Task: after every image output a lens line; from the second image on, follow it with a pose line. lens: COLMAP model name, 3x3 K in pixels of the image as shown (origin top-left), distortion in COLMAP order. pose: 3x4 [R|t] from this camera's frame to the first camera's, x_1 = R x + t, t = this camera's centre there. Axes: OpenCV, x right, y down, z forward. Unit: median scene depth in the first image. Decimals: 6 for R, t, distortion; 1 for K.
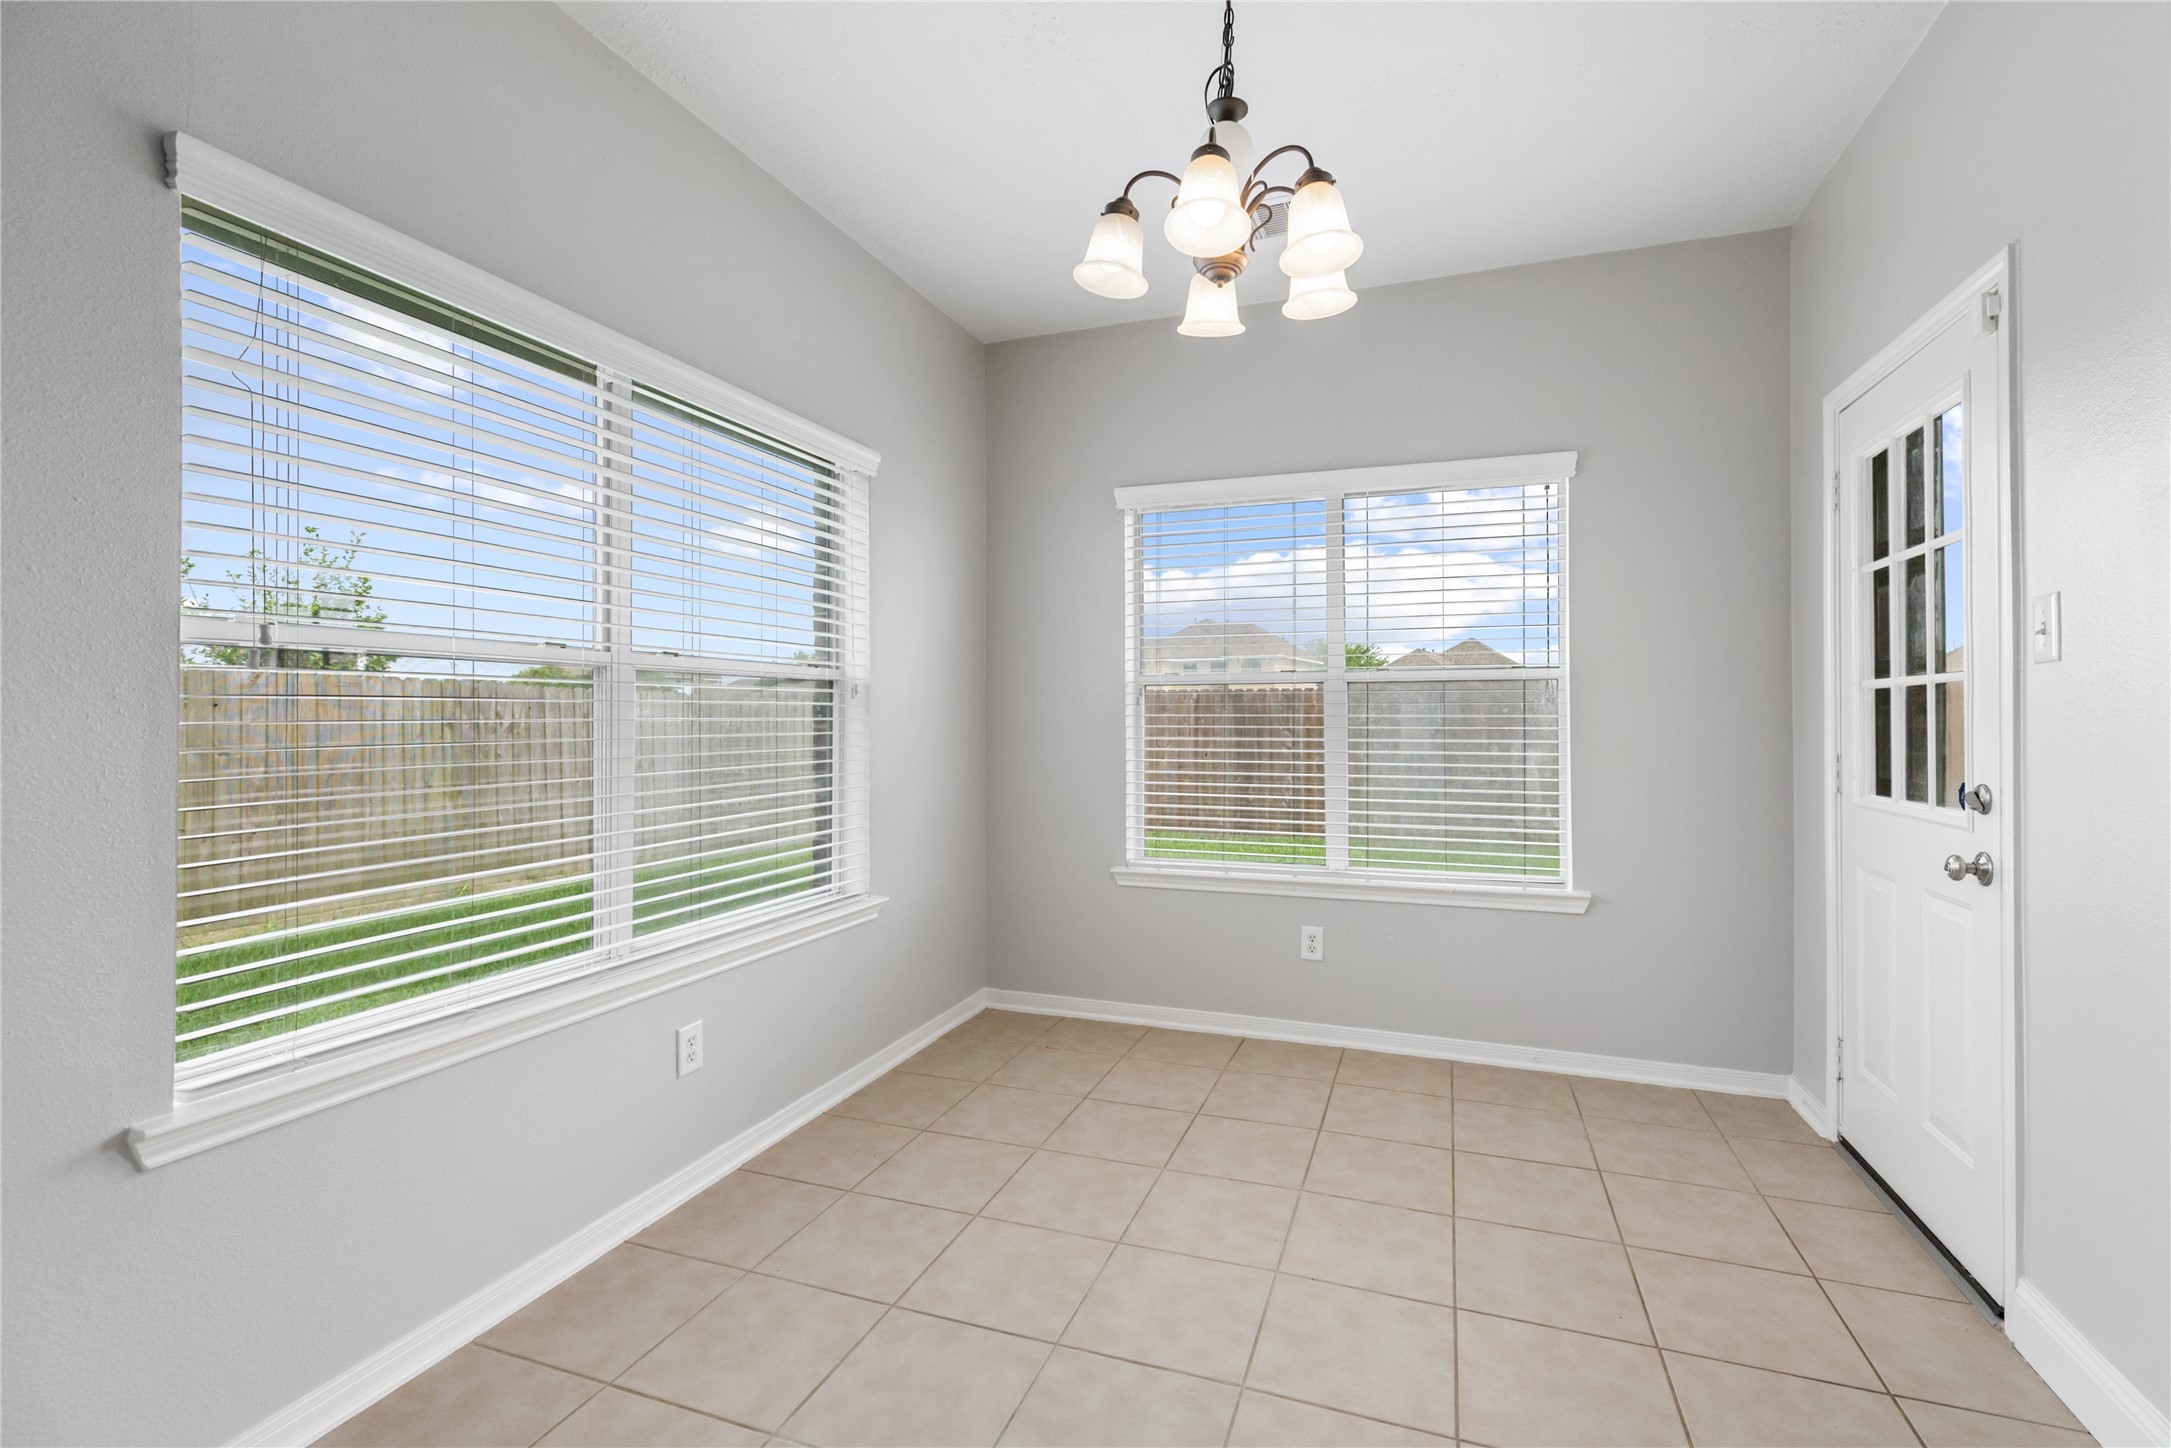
lens RADIAL K [[929.8, 0, 1087.4], [0, 929.8, 719.4], [0, 0, 1]] dist [0.003522, -0.000266]
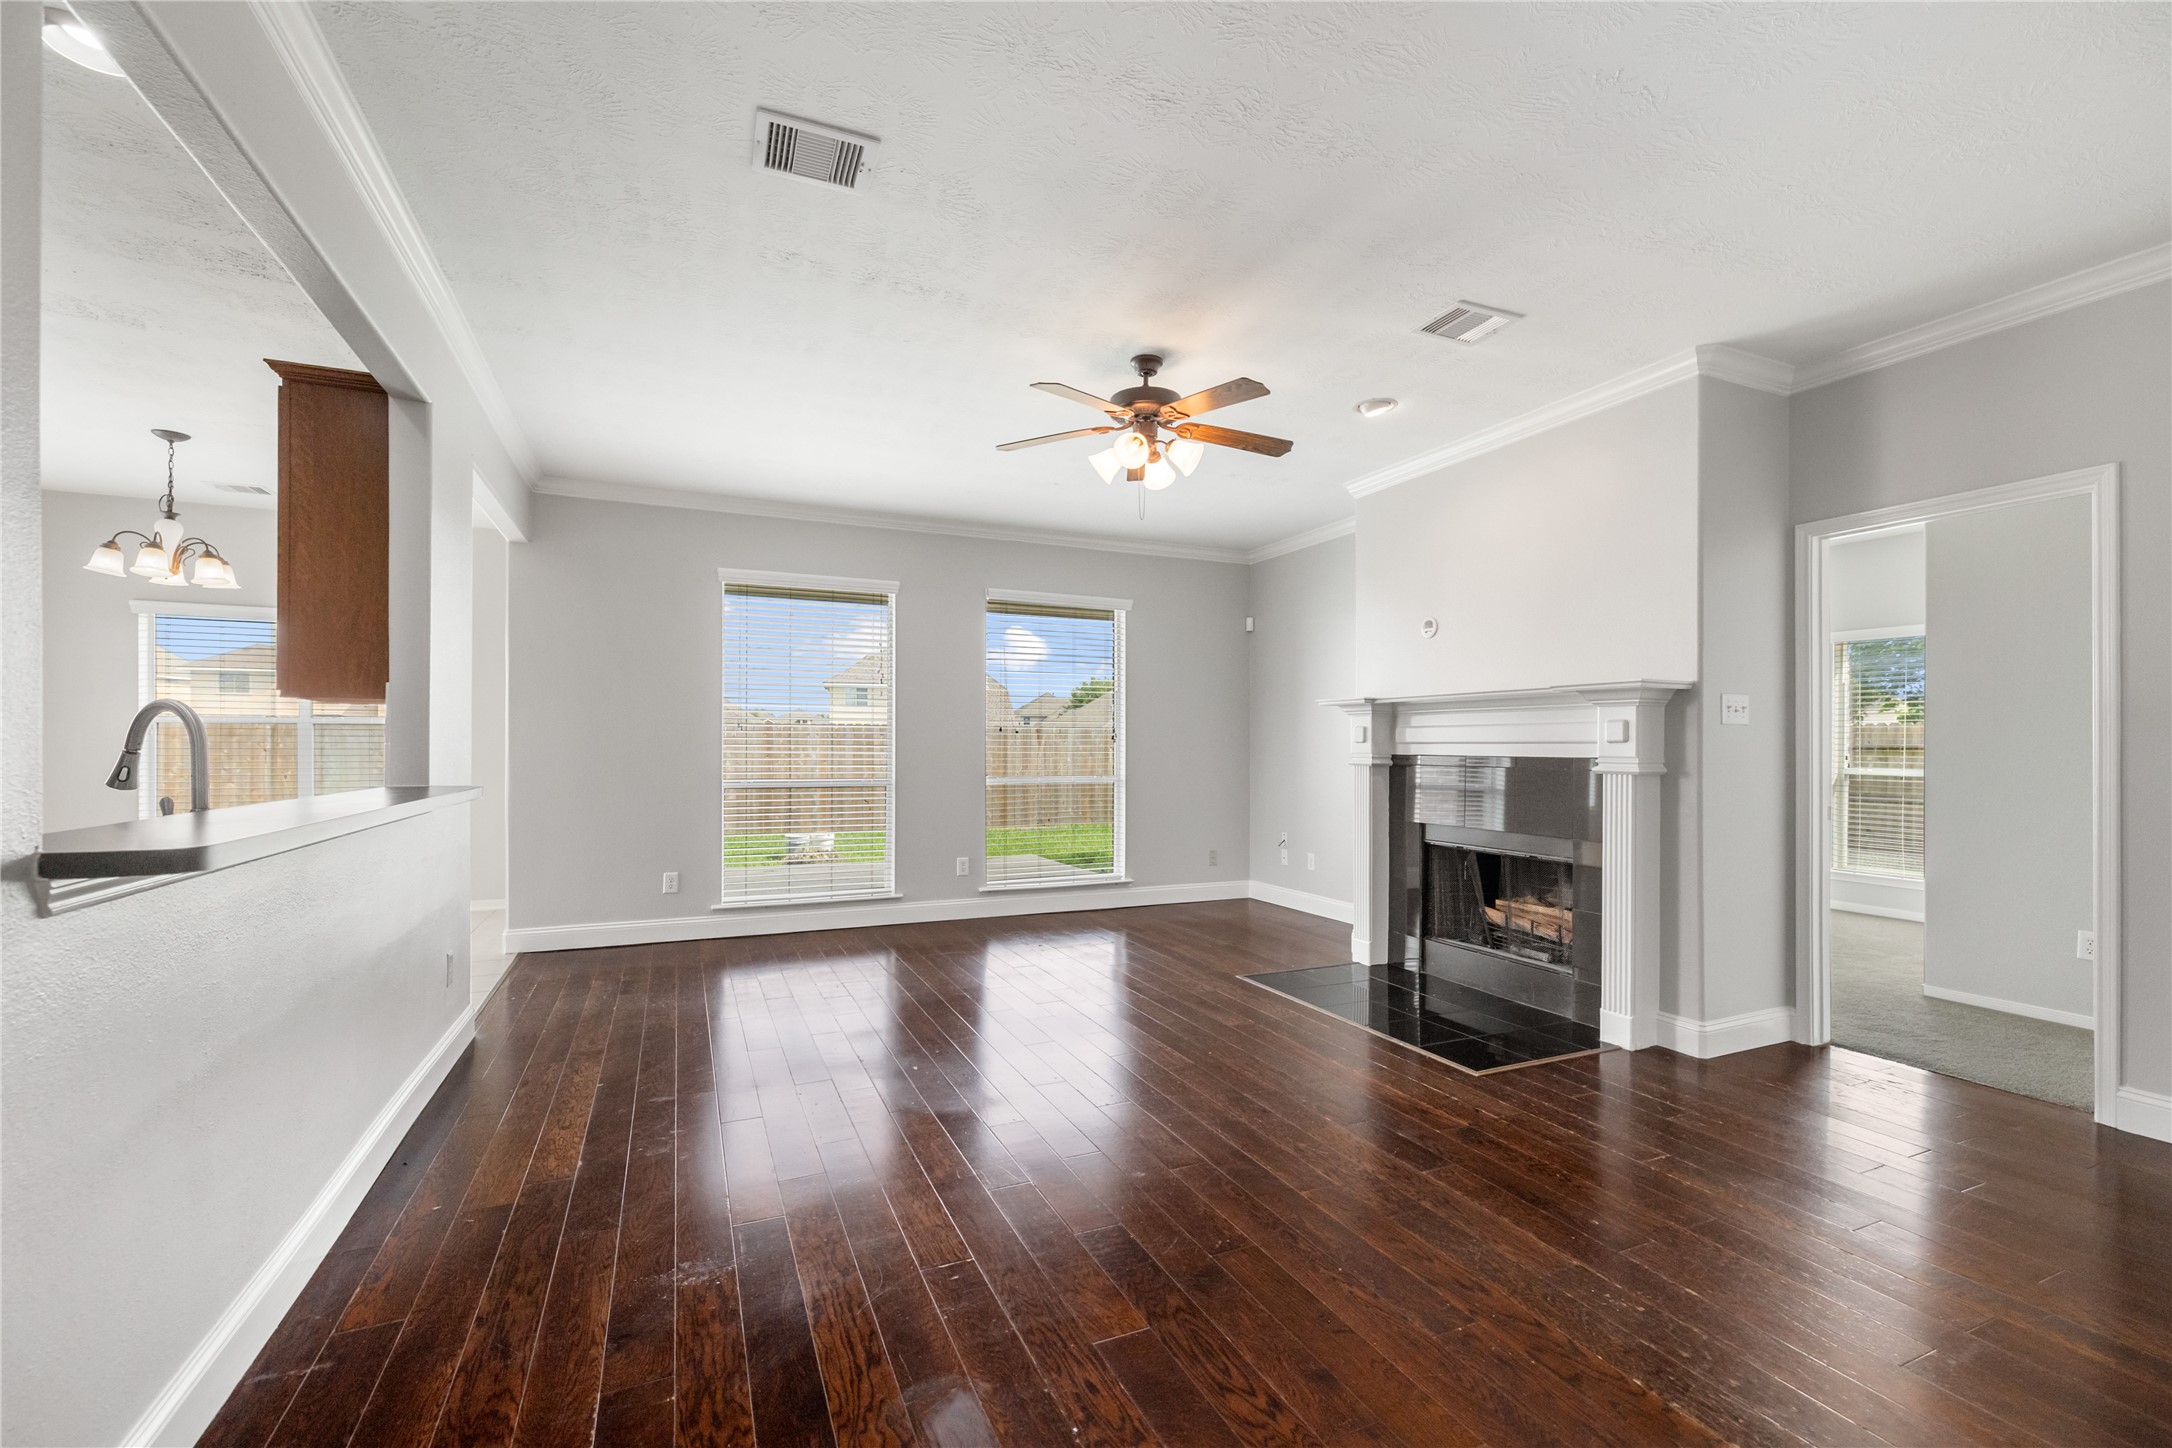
lens RADIAL K [[930.2, 0, 1087.8], [0, 930.2, 743.6], [0, 0, 1]] dist [0.003522, -0.000266]
pose [[0.705759, 0.009837, 0.708384, 0.117760], [-0.012179, 0.999924, -0.001751, -0.036177], [-0.708347, -0.007392, 0.705825, -2.677419]]
